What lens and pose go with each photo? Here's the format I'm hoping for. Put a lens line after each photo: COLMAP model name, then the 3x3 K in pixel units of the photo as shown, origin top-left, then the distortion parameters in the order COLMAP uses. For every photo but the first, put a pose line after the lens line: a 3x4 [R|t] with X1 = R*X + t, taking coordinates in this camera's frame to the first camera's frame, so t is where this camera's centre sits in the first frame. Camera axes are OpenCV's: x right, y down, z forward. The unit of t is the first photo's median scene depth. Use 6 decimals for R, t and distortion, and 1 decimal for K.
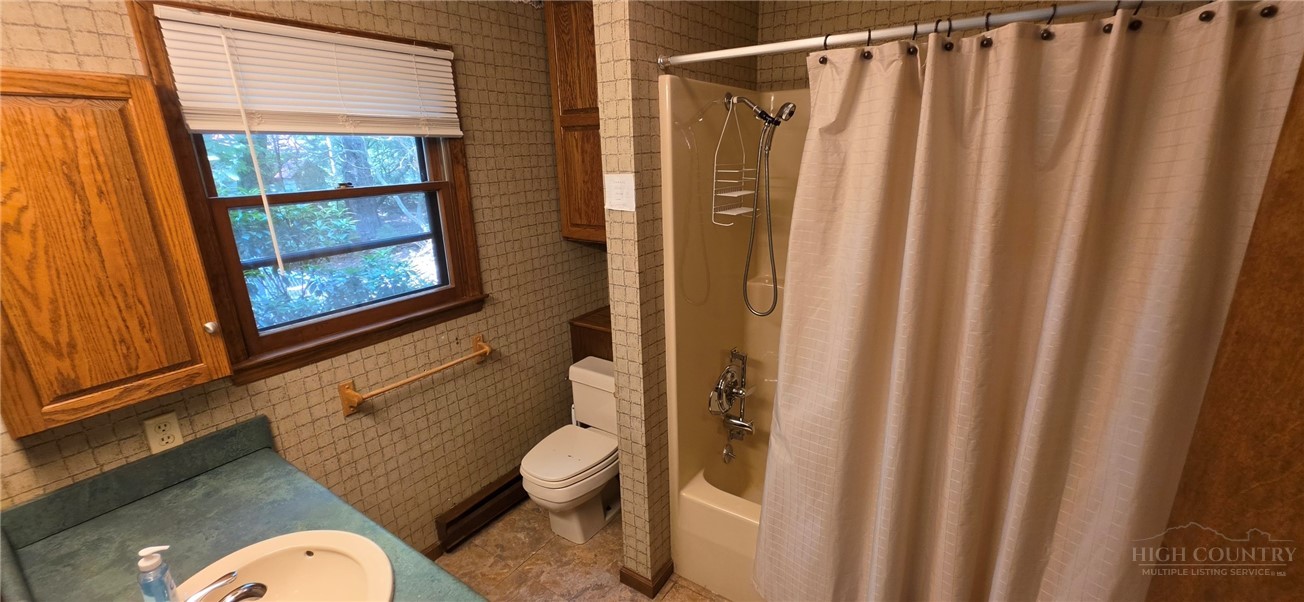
lens RADIAL K [[525.8, 0, 655.6], [0, 525.8, 302.9], [0, 0, 1]] dist [-0.002223, -0.001044]
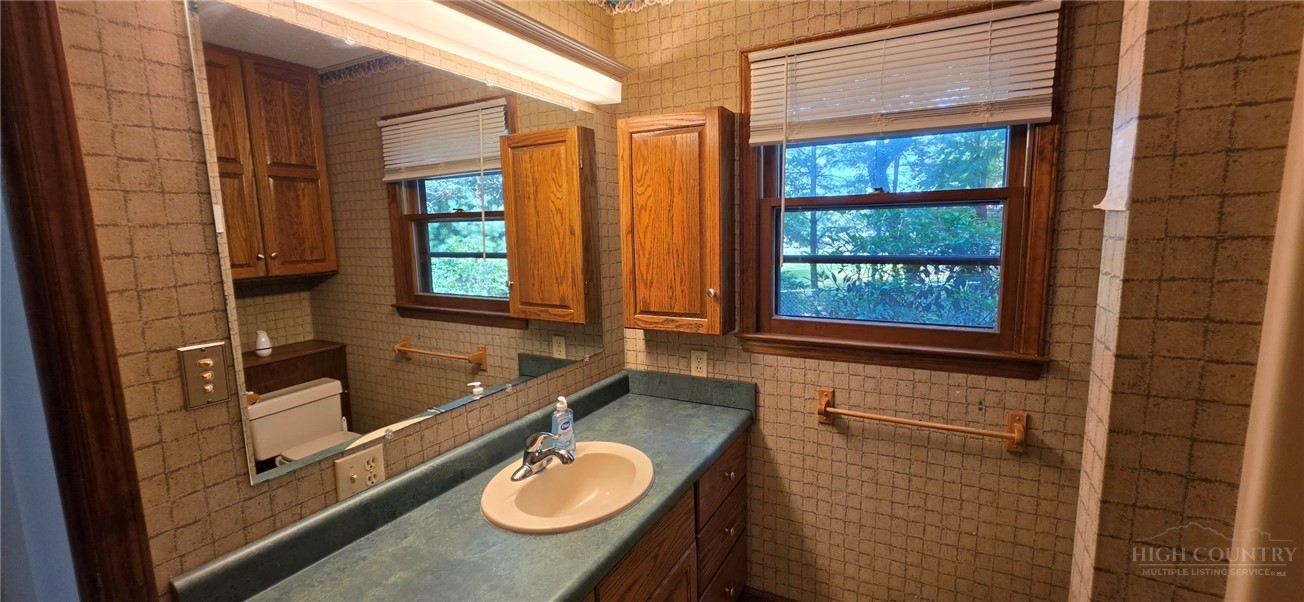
lens RADIAL K [[525.8, 0, 653.7], [0, 525.8, 300.7], [0, 0, 1]] dist [-0.002223, -0.001044]
pose [[0.095767, 0.160172, -0.982433, 0.333659], [-0.260906, 0.956501, 0.130511, -0.053679], [0.960602, 0.243824, 0.133391, 0.548230]]
